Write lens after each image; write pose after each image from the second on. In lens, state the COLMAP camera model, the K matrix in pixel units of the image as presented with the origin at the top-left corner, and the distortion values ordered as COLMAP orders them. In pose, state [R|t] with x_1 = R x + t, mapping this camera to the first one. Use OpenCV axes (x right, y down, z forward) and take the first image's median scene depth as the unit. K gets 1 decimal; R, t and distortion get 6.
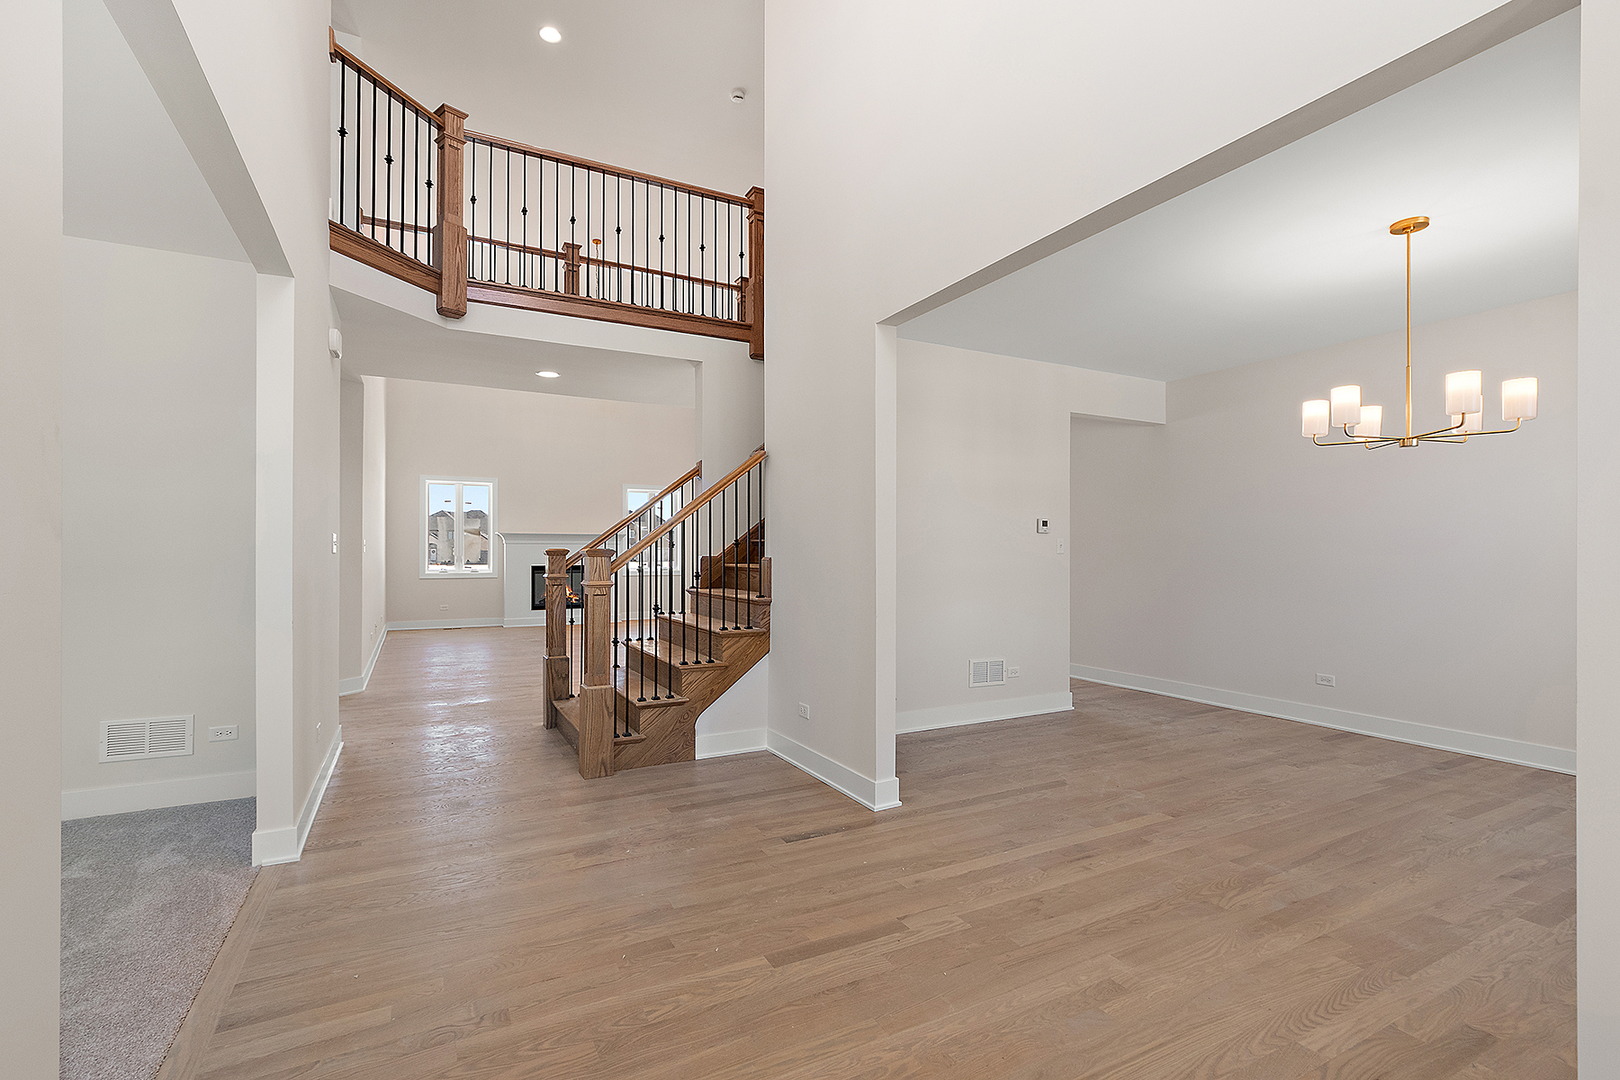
lens RADIAL K [[722.7, 0, 799.6], [0, 722.7, 540.1], [0, 0, 1]] dist [-0.001090, 0.001204]
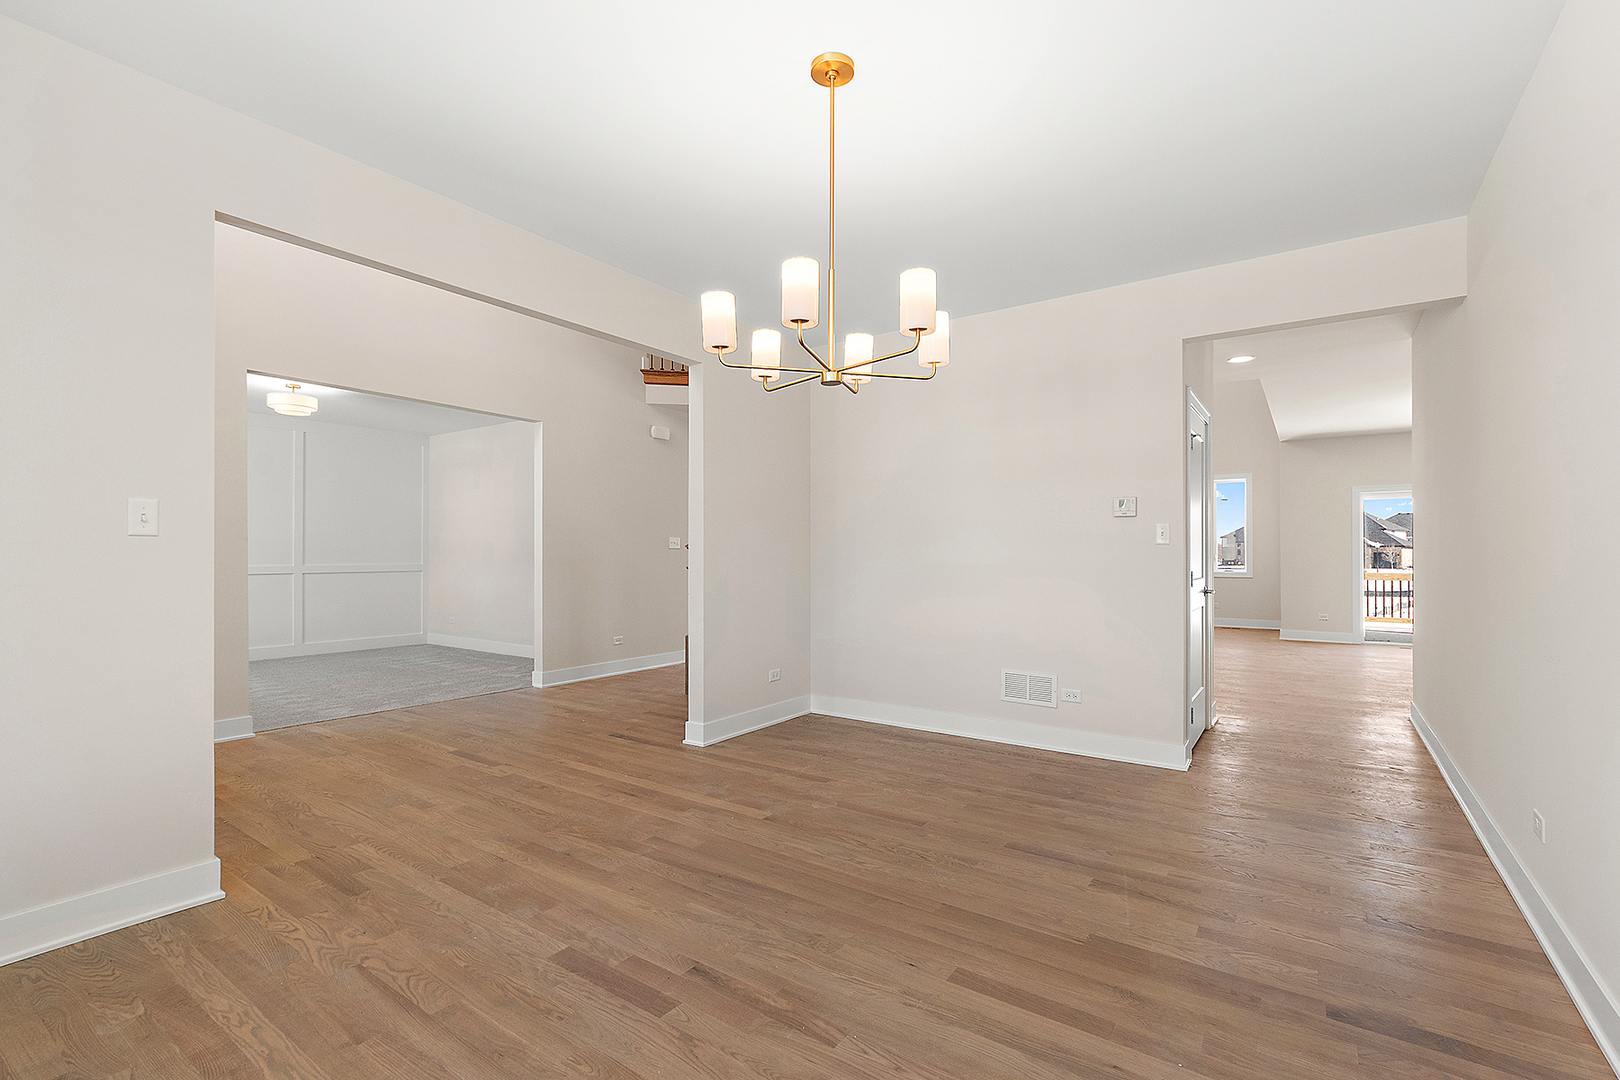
lens RADIAL K [[716.1, 0, 818.5], [0, 716.1, 549.2], [0, 0, 1]] dist [0.002183, -0.000041]
pose [[0.461569, -0.008580, -0.887063, 1.518035], [0.013938, 0.999900, -0.002419, 0.035971], [0.886995, -0.011247, 0.461642, 0.693397]]
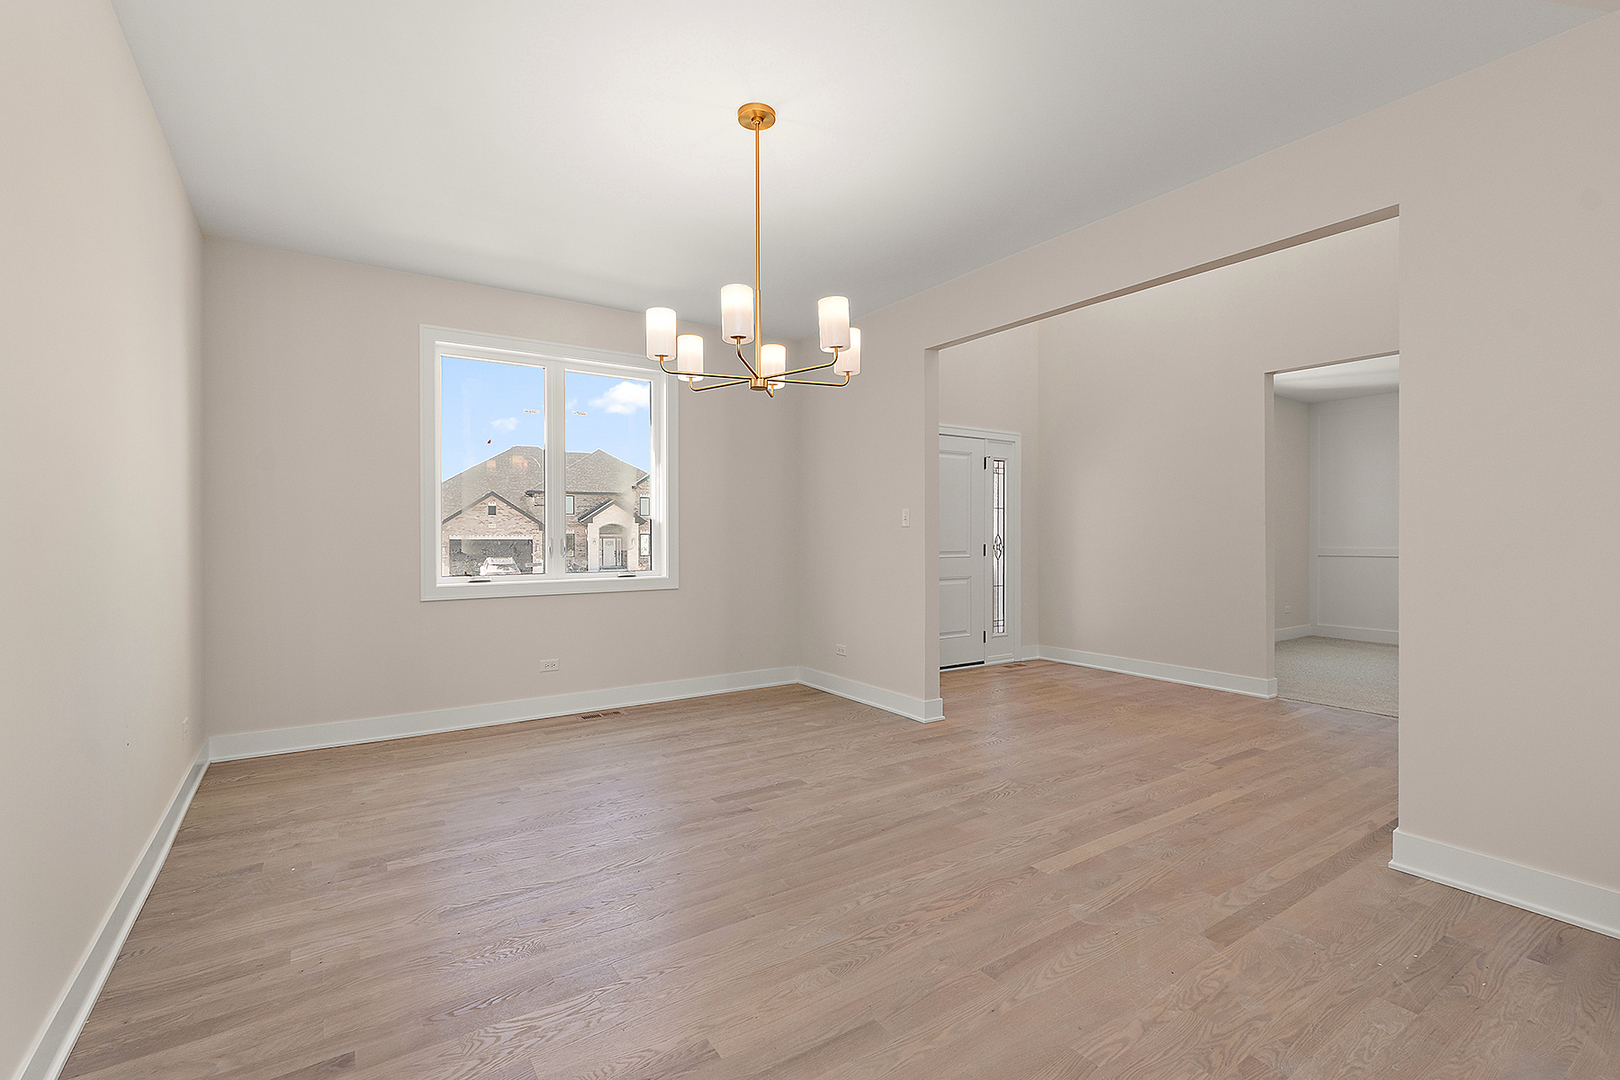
lens RADIAL K [[722.7, 0, 799.6], [0, 722.7, 540.1], [0, 0, 1]] dist [-0.001090, 0.001204]
pose [[-0.994686, -0.003994, -0.102876, 0.916764], [-0.003054, 0.999952, -0.009294, 0.053735], [0.102908, -0.008931, -0.994651, 1.893038]]
